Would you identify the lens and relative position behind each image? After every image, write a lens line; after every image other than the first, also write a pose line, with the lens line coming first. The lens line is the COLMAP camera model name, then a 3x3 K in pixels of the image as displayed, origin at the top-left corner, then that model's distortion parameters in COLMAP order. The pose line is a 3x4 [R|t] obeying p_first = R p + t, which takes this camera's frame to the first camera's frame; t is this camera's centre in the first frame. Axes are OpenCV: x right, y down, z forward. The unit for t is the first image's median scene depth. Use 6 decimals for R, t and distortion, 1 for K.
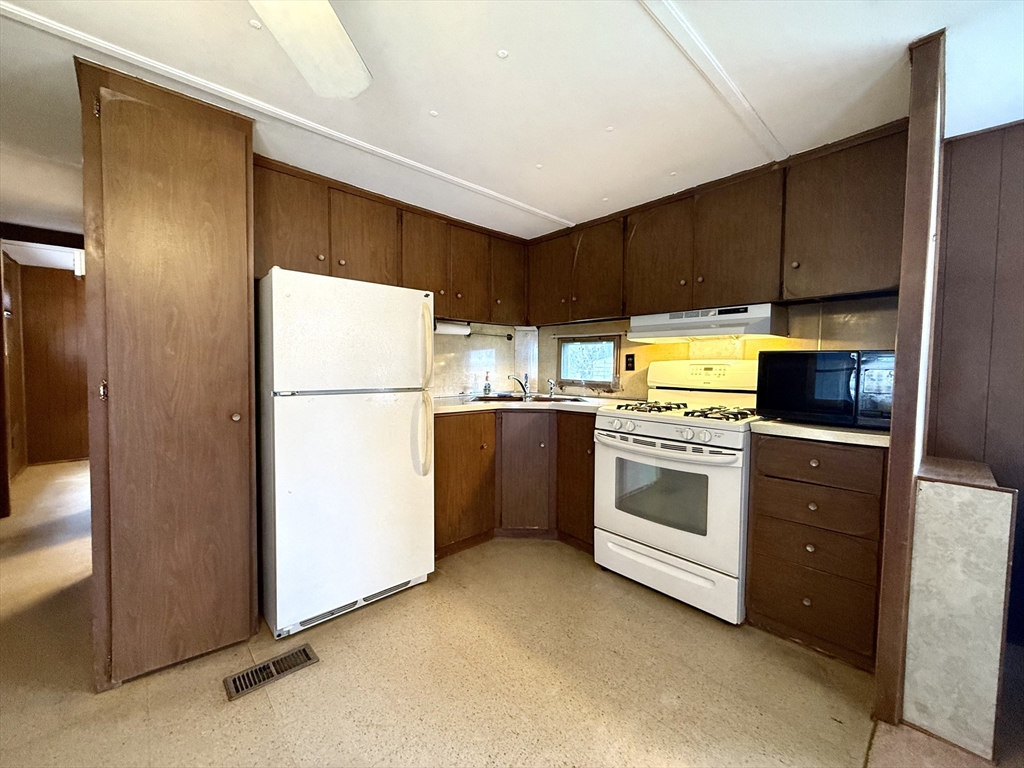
lens RADIAL K [[407.8, 0, 511.0], [0, 407.8, 383.0], [0, 0, 1]] dist [-0.001307, 0.000303]
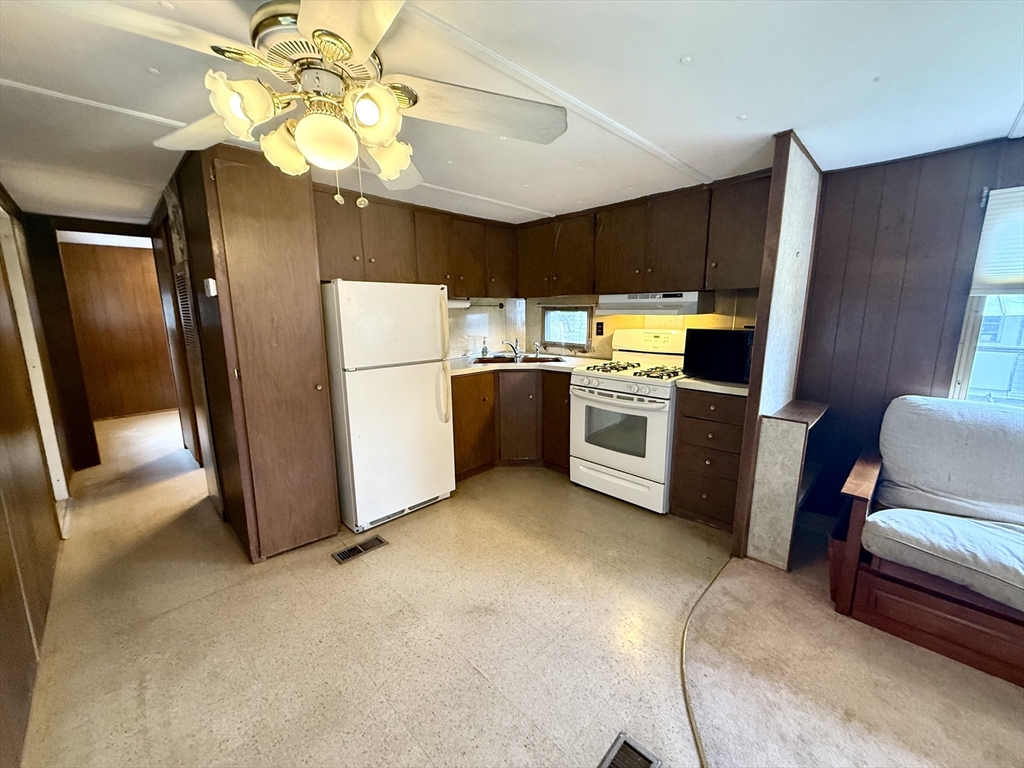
lens RADIAL K [[407.8, 0, 511.0], [0, 407.8, 383.0], [0, 0, 1]] dist [-0.001307, 0.000303]
pose [[0.999035, -0.025274, 0.035911, -0.039610], [0.020100, 0.990260, 0.137774, -0.088344], [-0.039043, -0.136919, 0.989813, -0.342472]]
